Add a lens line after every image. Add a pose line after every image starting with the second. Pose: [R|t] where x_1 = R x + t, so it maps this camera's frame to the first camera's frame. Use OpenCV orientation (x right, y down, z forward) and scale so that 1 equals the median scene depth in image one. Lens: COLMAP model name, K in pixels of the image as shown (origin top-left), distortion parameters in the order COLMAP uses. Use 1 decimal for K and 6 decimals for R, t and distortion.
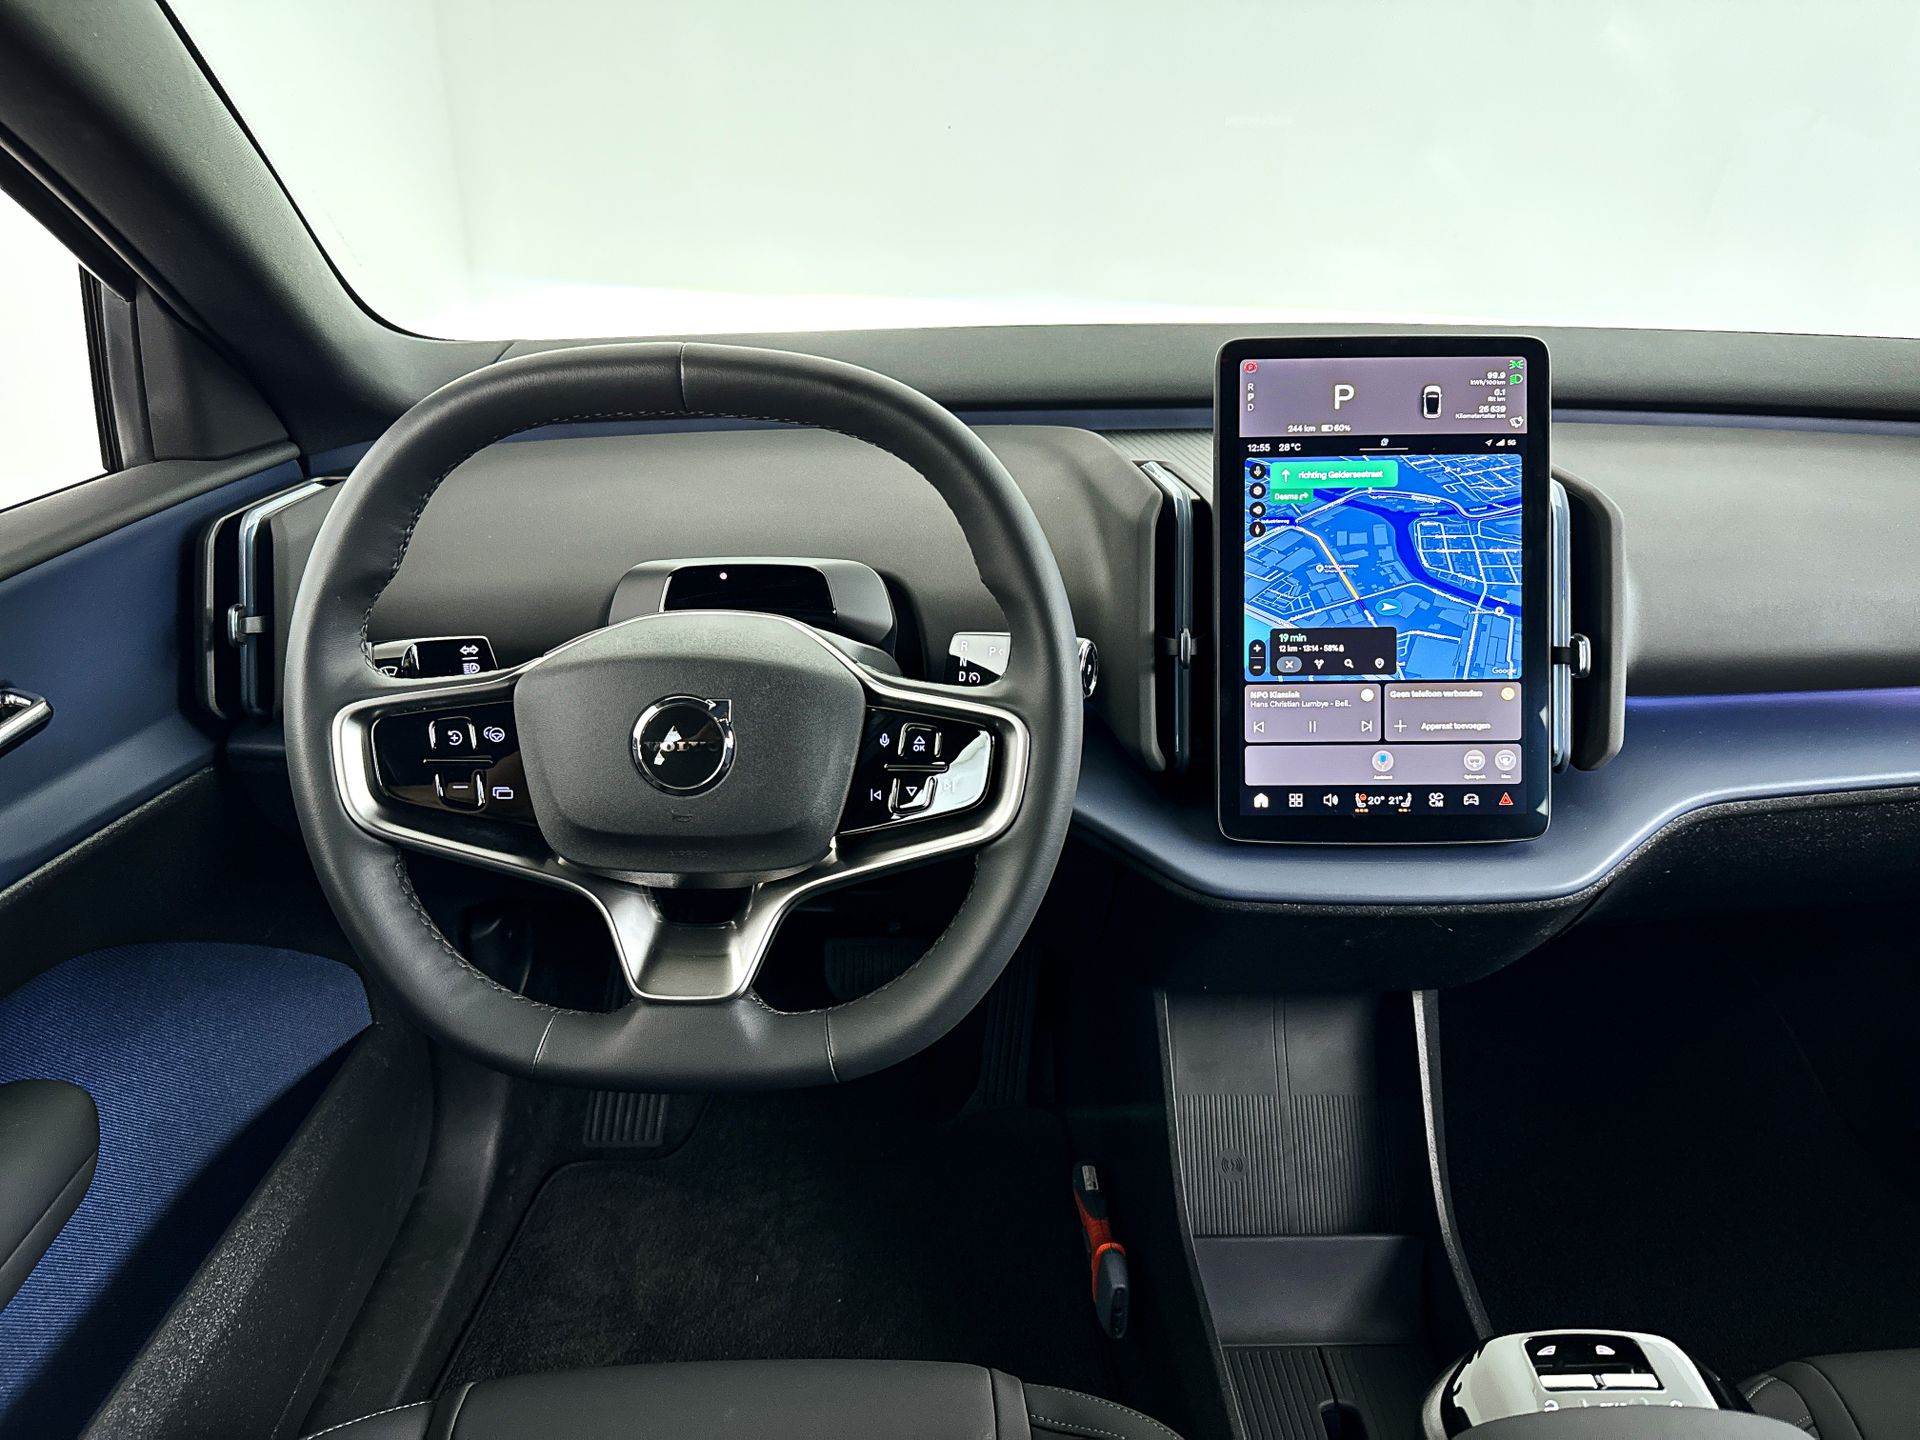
lens RADIAL K [[1350.5, 0, 960.0], [0, 1350.5, 720.0], [0, 0, 1]] dist [0.182550, -0.420292]
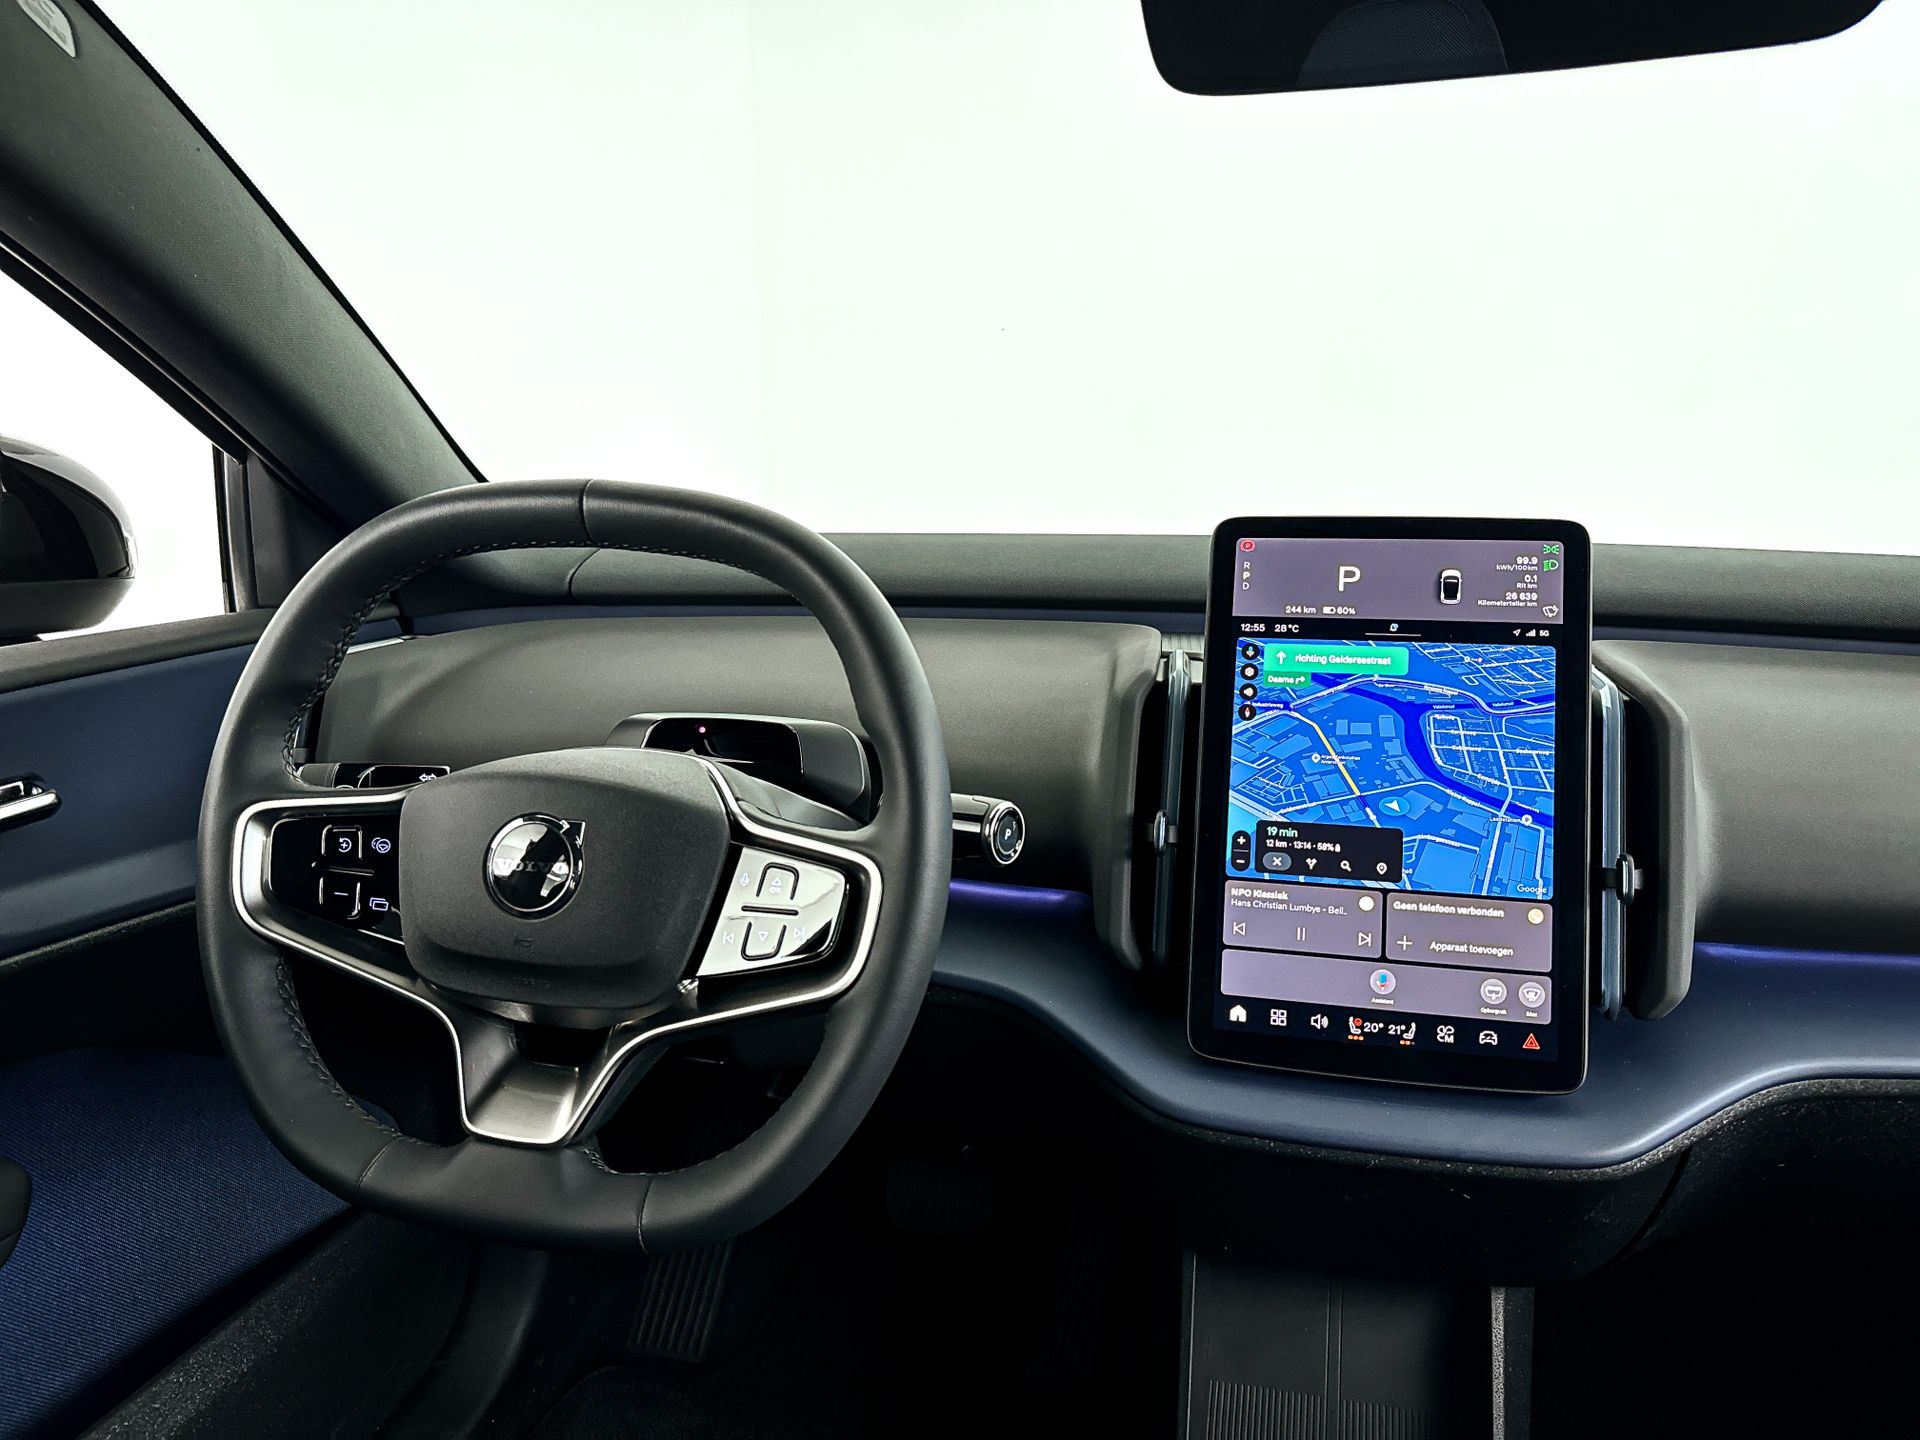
lens RADIAL K [[1350.5, 0, 960.0], [0, 1350.5, 720.0], [0, 0, 1]] dist [0.182550, -0.420292]
pose [[0.973112, 0.052454, -0.224282, 0.235199], [-0.093653, 0.979707, -0.177212, 0.046961], [0.210436, 0.193452, 0.958276, 0.076534]]
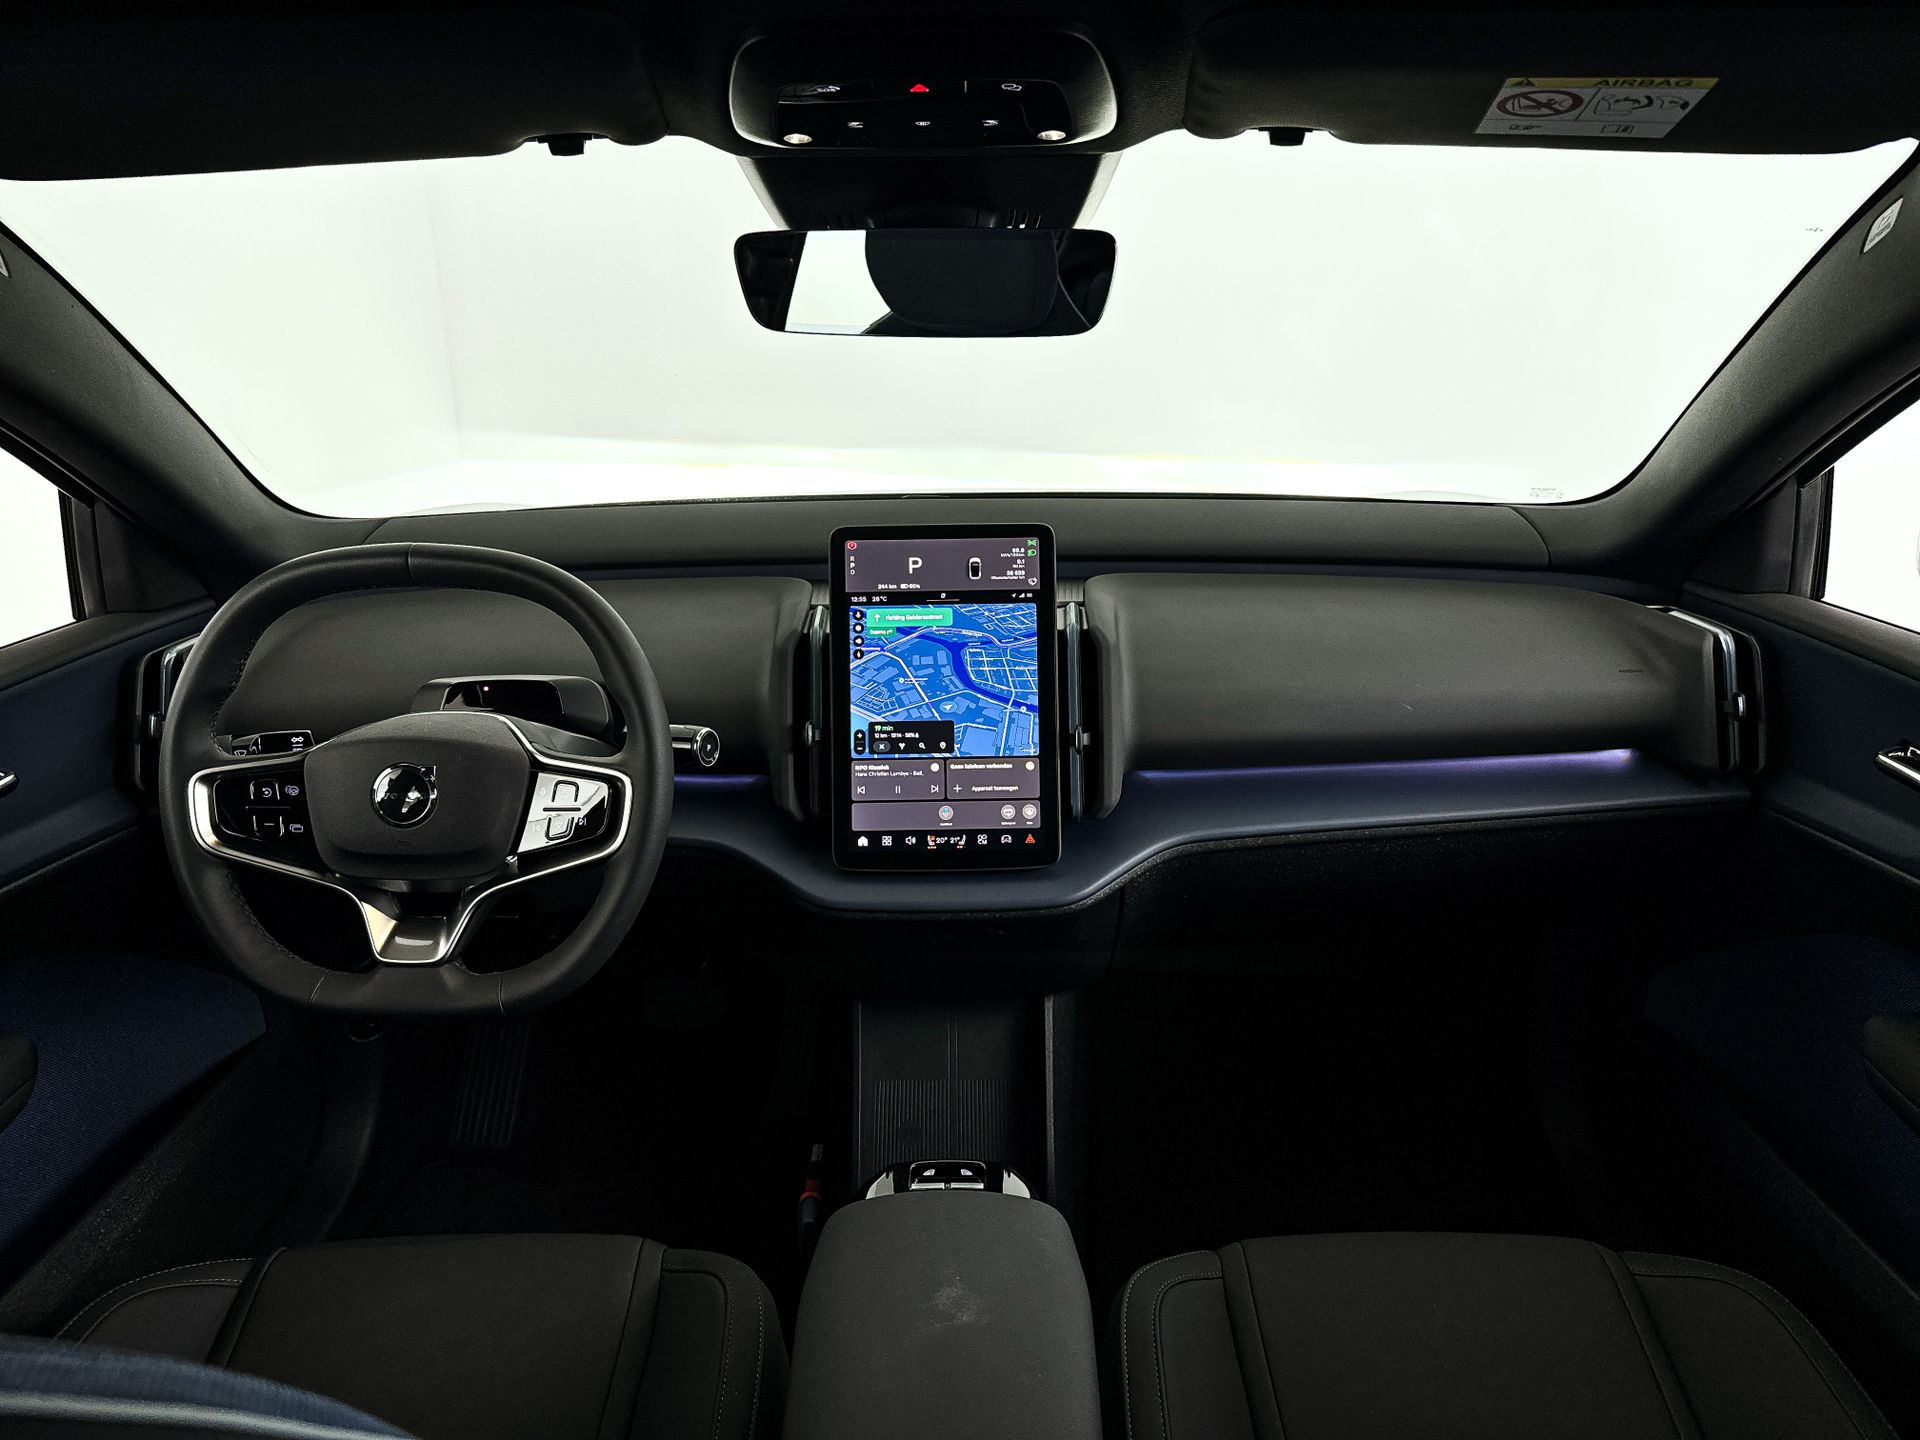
lens RADIAL K [[1350.5, 0, 960.0], [0, 1350.5, 720.0], [0, 0, 1]] dist [0.182550, -0.420292]
pose [[0.999788, -0.007875, -0.019021, 0.352665], [0.006244, 0.996420, -0.084314, 0.052843], [0.019617, 0.084177, 0.996258, -0.431429]]
